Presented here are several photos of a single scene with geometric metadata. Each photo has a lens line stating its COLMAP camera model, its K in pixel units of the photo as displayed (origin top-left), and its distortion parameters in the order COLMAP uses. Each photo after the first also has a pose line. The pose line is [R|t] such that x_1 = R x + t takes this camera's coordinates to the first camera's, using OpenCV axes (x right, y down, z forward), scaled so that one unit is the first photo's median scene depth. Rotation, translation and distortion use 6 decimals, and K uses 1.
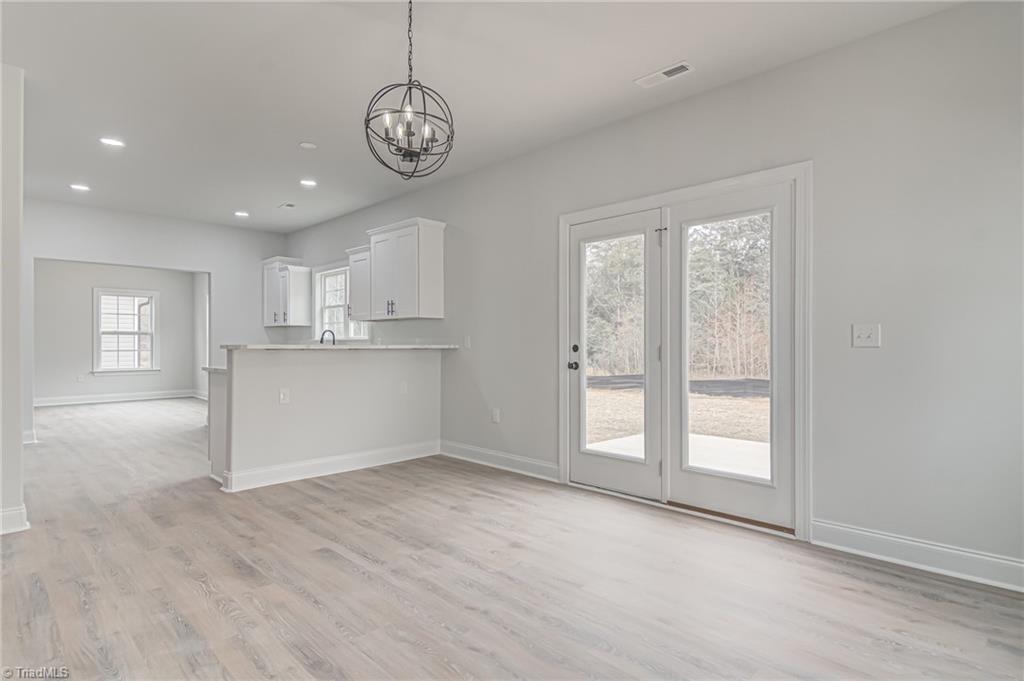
lens RADIAL K [[538.3, 0, 517.2], [0, 538.3, 343.6], [0, 0, 1]] dist [0.002978, -0.001438]
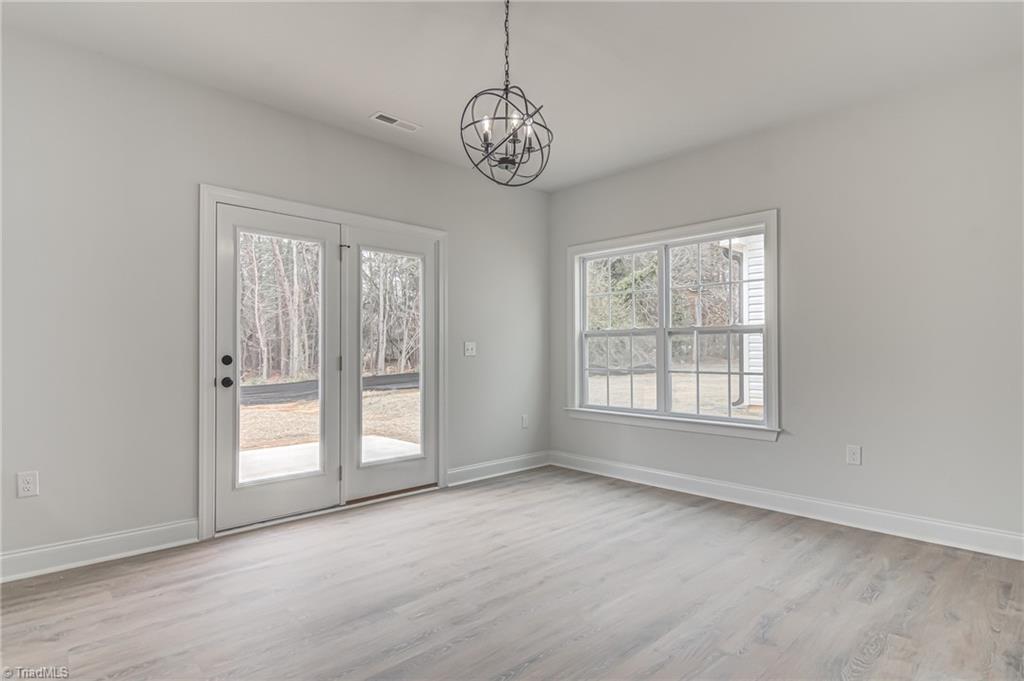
lens RADIAL K [[538.3, 0, 517.2], [0, 538.3, 343.6], [0, 0, 1]] dist [0.002978, -0.001438]
pose [[0.013120, 0.014959, 0.999802, -0.810015], [-0.002059, 0.999886, -0.014933, -0.005759], [-0.999912, -0.001863, 0.013149, 0.666301]]
